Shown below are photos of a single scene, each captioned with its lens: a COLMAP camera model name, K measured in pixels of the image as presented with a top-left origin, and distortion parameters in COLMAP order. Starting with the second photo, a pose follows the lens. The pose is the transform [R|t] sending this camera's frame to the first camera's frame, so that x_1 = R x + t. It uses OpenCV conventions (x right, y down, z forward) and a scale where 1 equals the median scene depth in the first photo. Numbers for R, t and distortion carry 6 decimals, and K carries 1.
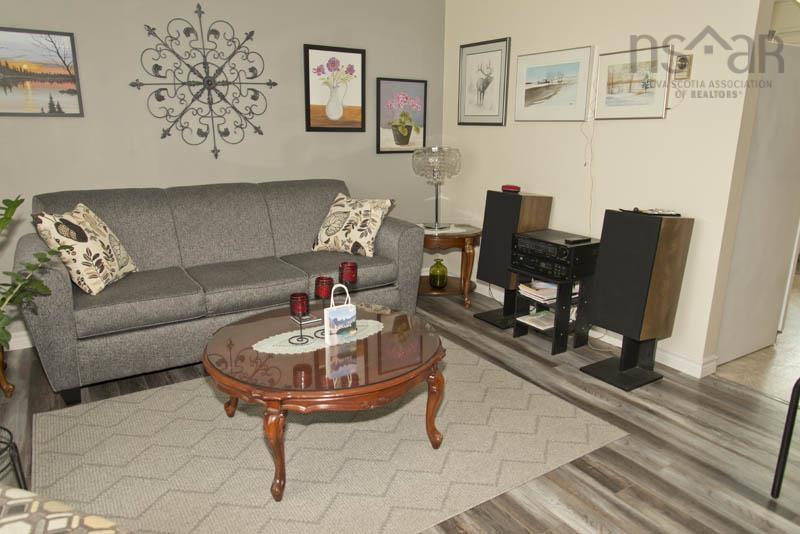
lens RADIAL K [[548.2, 0, 400.0], [0, 548.2, 267.0], [0, 0, 1]] dist [0.023410, -0.043104]
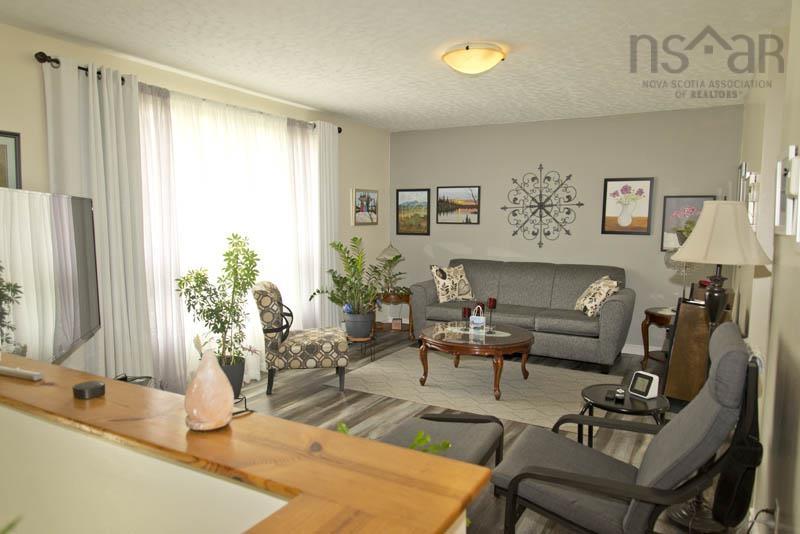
lens RADIAL K [[548.2, 0, 400.0], [0, 548.2, 267.0], [0, 0, 1]] dist [0.023410, -0.043104]
pose [[0.474357, 0.078200, -0.876852, 1.017560], [-0.224180, 0.973940, -0.034418, 0.017449], [0.851310, 0.212899, 0.479526, -0.187110]]
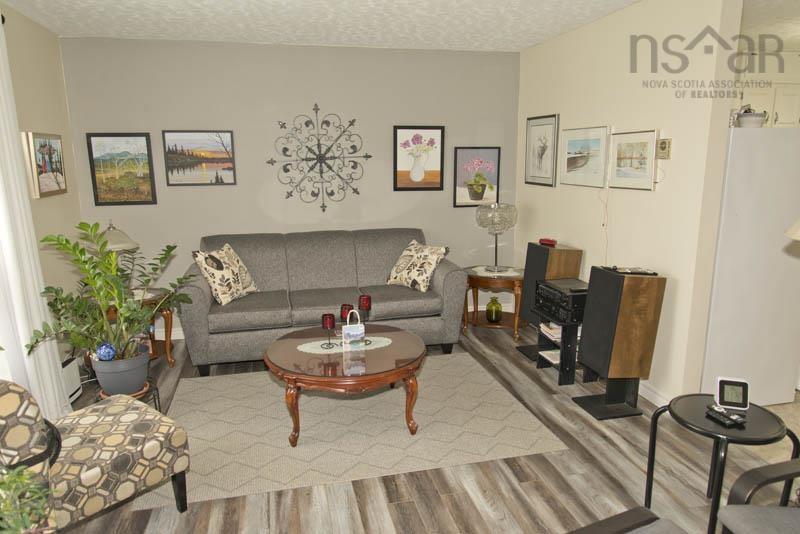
lens RADIAL K [[548.2, 0, 400.0], [0, 548.2, 267.0], [0, 0, 1]] dist [0.023410, -0.043104]
pose [[0.944603, 0.051154, -0.324204, 0.308966], [-0.068172, 0.996816, -0.041346, -0.020111], [0.321057, 0.061157, 0.945083, -0.227267]]
